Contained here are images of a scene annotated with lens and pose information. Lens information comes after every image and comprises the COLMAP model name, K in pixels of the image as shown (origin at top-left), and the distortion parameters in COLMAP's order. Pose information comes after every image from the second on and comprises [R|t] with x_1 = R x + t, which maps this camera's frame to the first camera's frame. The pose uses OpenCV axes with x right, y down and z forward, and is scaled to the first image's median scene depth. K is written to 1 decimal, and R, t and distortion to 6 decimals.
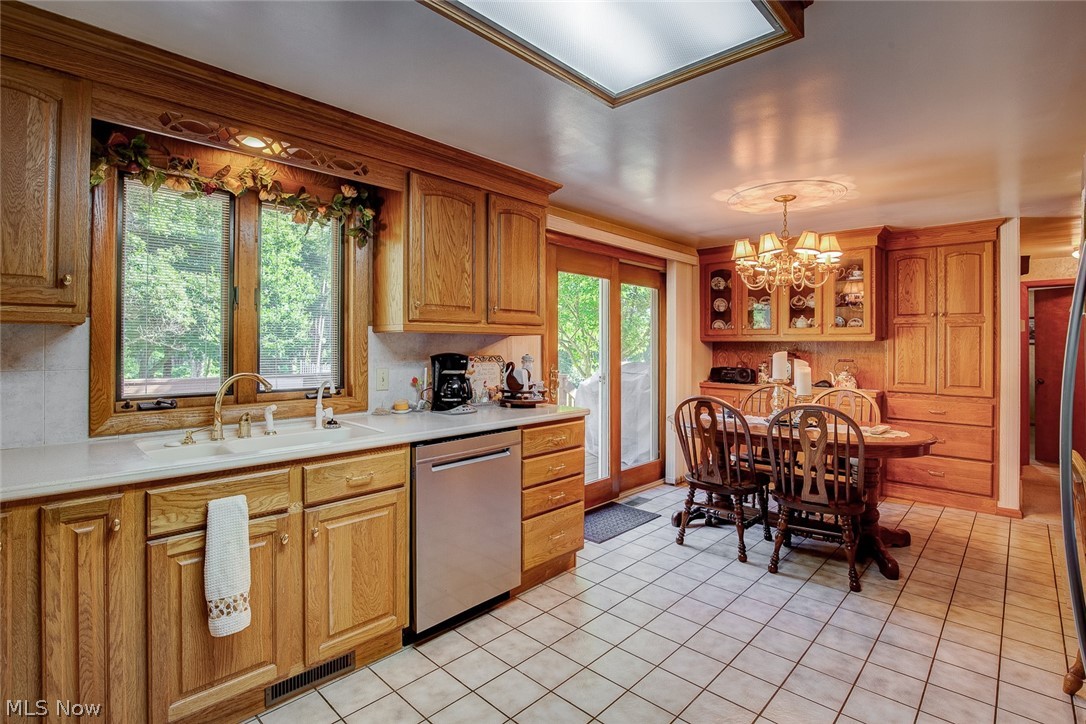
lens RADIAL K [[515.3, 0, 541.3], [0, 515.3, 348.1], [0, 0, 1]] dist [-0.015455, 0.000189]
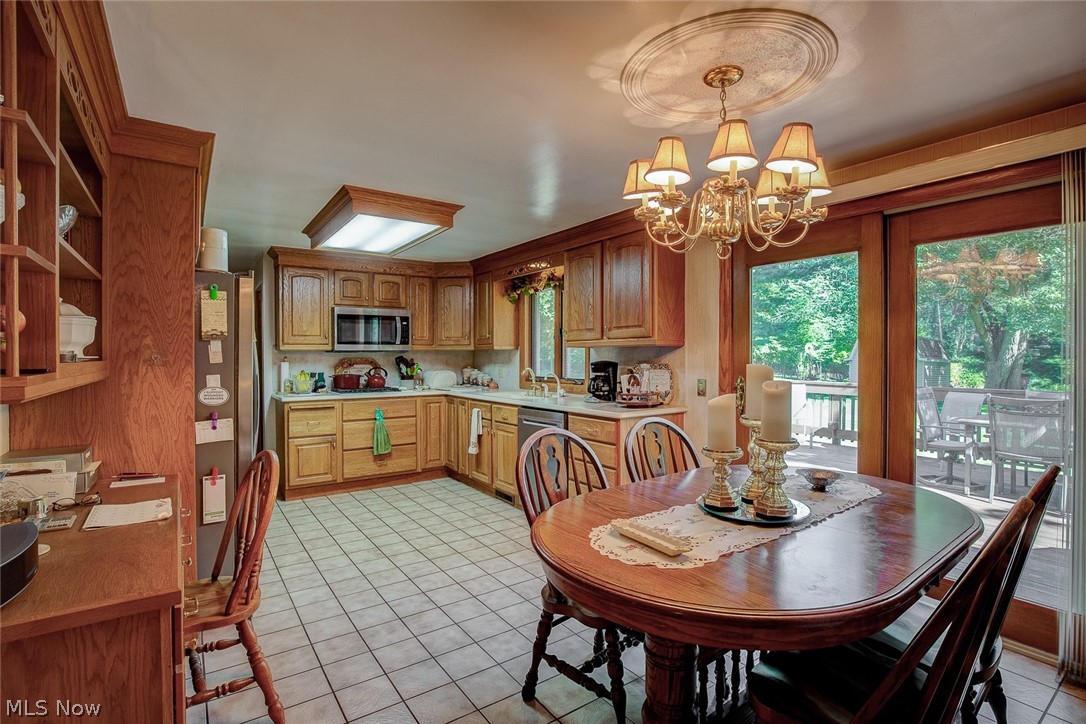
lens RADIAL K [[519.9, 0, 543.0], [0, 519.9, 362.0], [0, 0, 1]] dist [-0.001083, -0.000106]
pose [[-0.199131, 0.012401, -0.979894, 1.588239], [0.001618, 0.999923, 0.012325, -0.006568], [0.979972, 0.000869, -0.199136, 1.405191]]
